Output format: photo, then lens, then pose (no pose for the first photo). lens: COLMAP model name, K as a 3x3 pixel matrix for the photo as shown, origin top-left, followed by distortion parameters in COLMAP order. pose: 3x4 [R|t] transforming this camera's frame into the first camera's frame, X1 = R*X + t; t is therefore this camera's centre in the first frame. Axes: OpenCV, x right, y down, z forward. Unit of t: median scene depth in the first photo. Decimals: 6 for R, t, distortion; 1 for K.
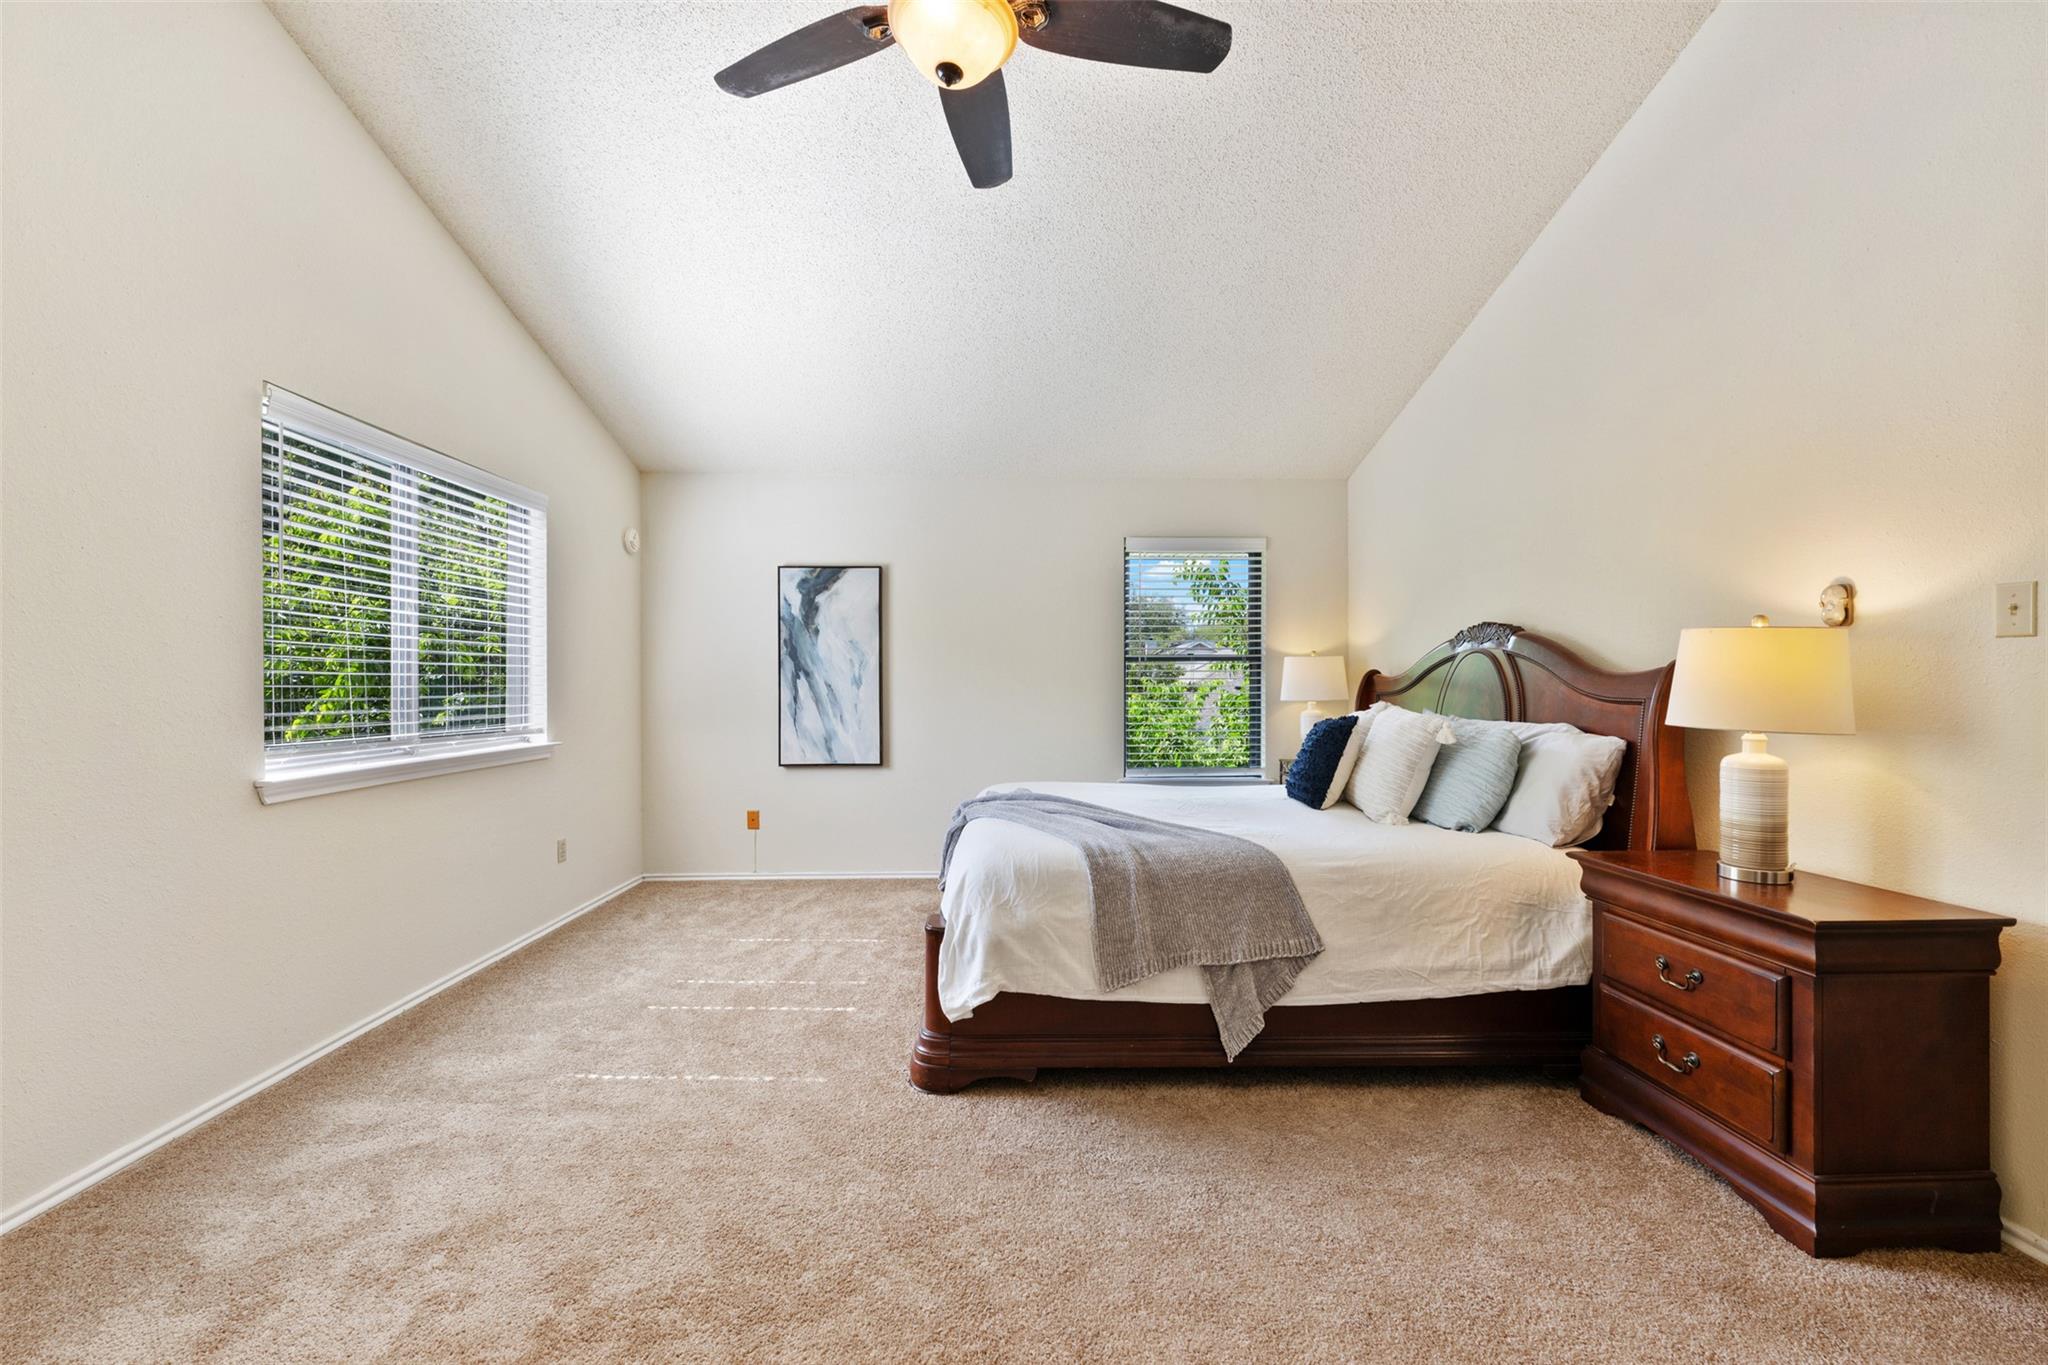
lens RADIAL K [[809.8, 0, 1019.3], [0, 809.8, 680.4], [0, 0, 1]] dist [-0.000538, -0.000351]
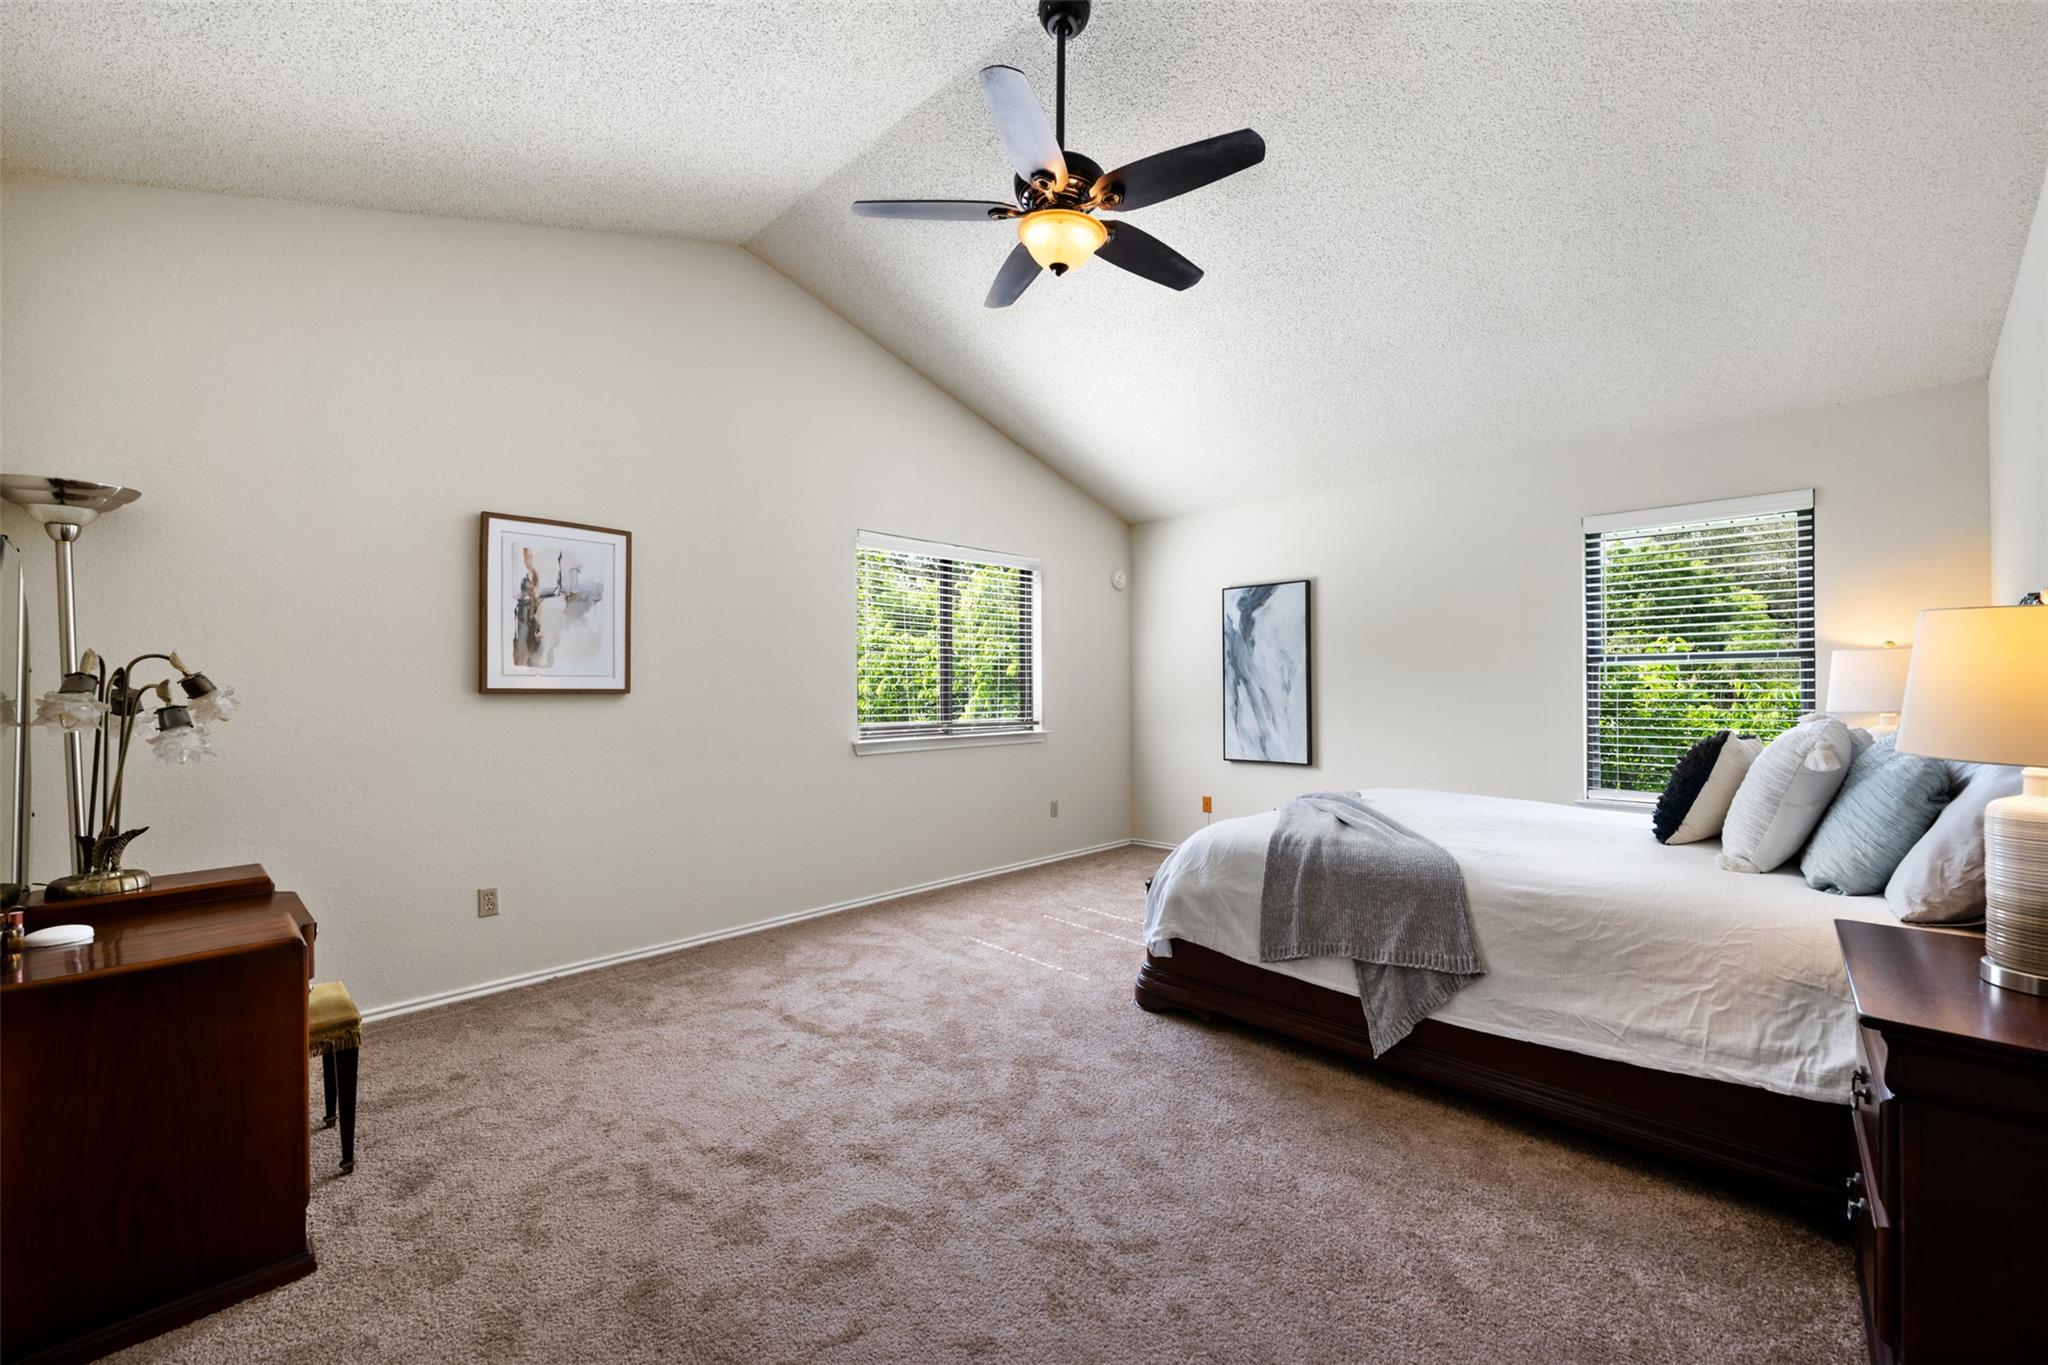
lens RADIAL K [[805.1, 0, 1024.9], [0, 805.1, 681.4], [0, 0, 1]] dist [-0.000719, -0.000172]
pose [[0.703289, -0.009169, -0.710845, 0.638280], [0.006437, 0.999958, -0.006530, -0.003645], [0.710875, 0.000017, 0.703318, -0.034016]]
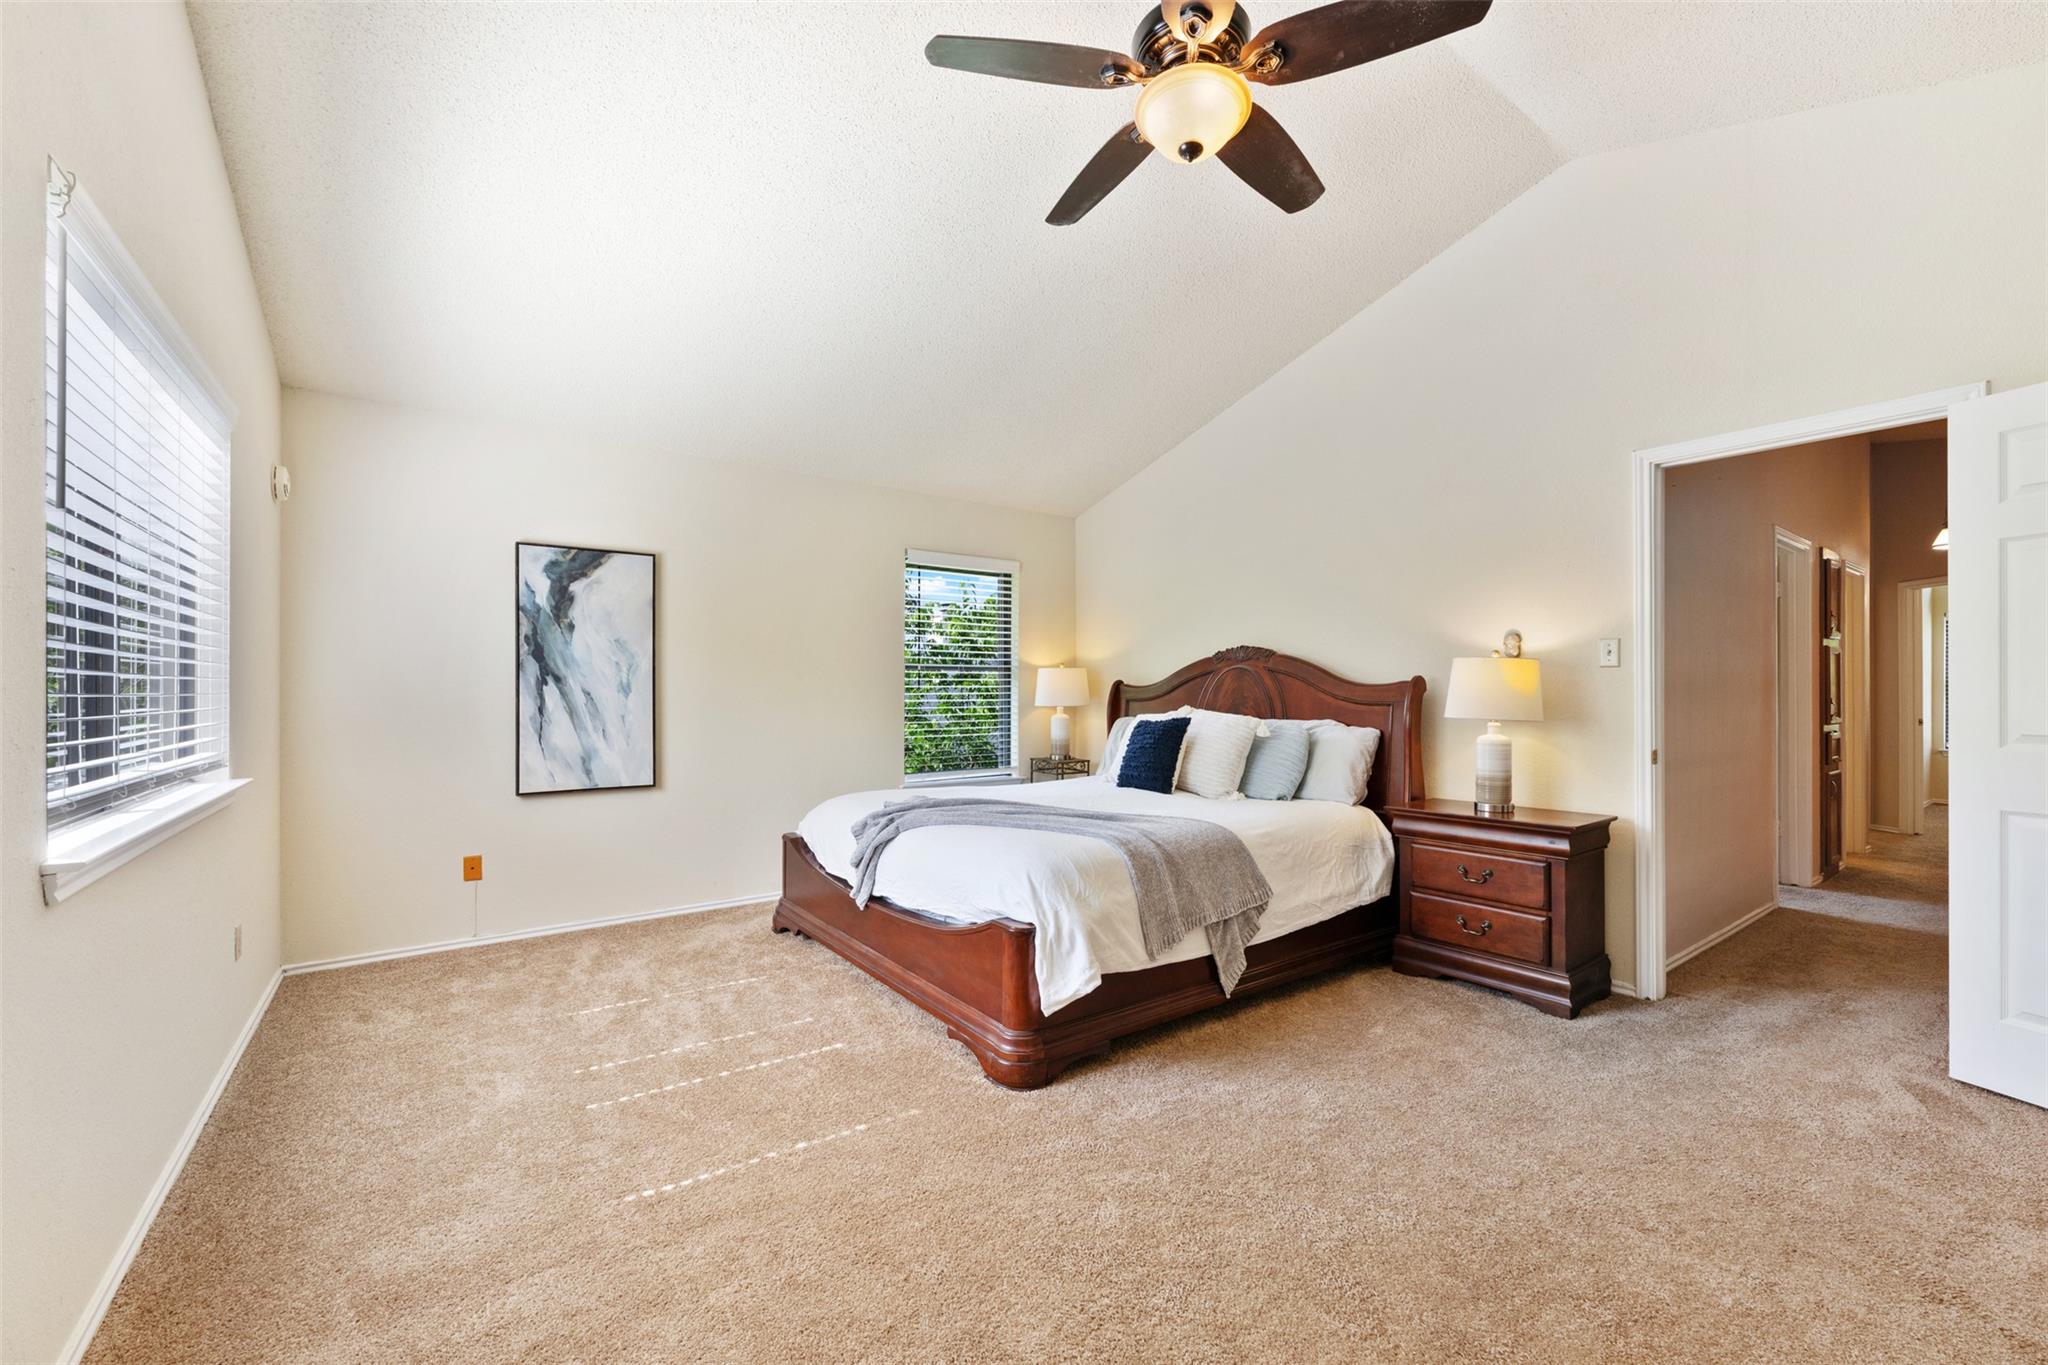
lens RADIAL K [[810.2, 0, 1015.9], [0, 810.2, 681.8], [0, 0, 1]] dist [-0.001059, -0.000039]
pose [[0.827051, 0.007397, 0.562078, -0.664416], [-0.003167, 0.999959, -0.008500, 0.000418], [-0.562118, 0.005250, 0.827041, 0.147644]]
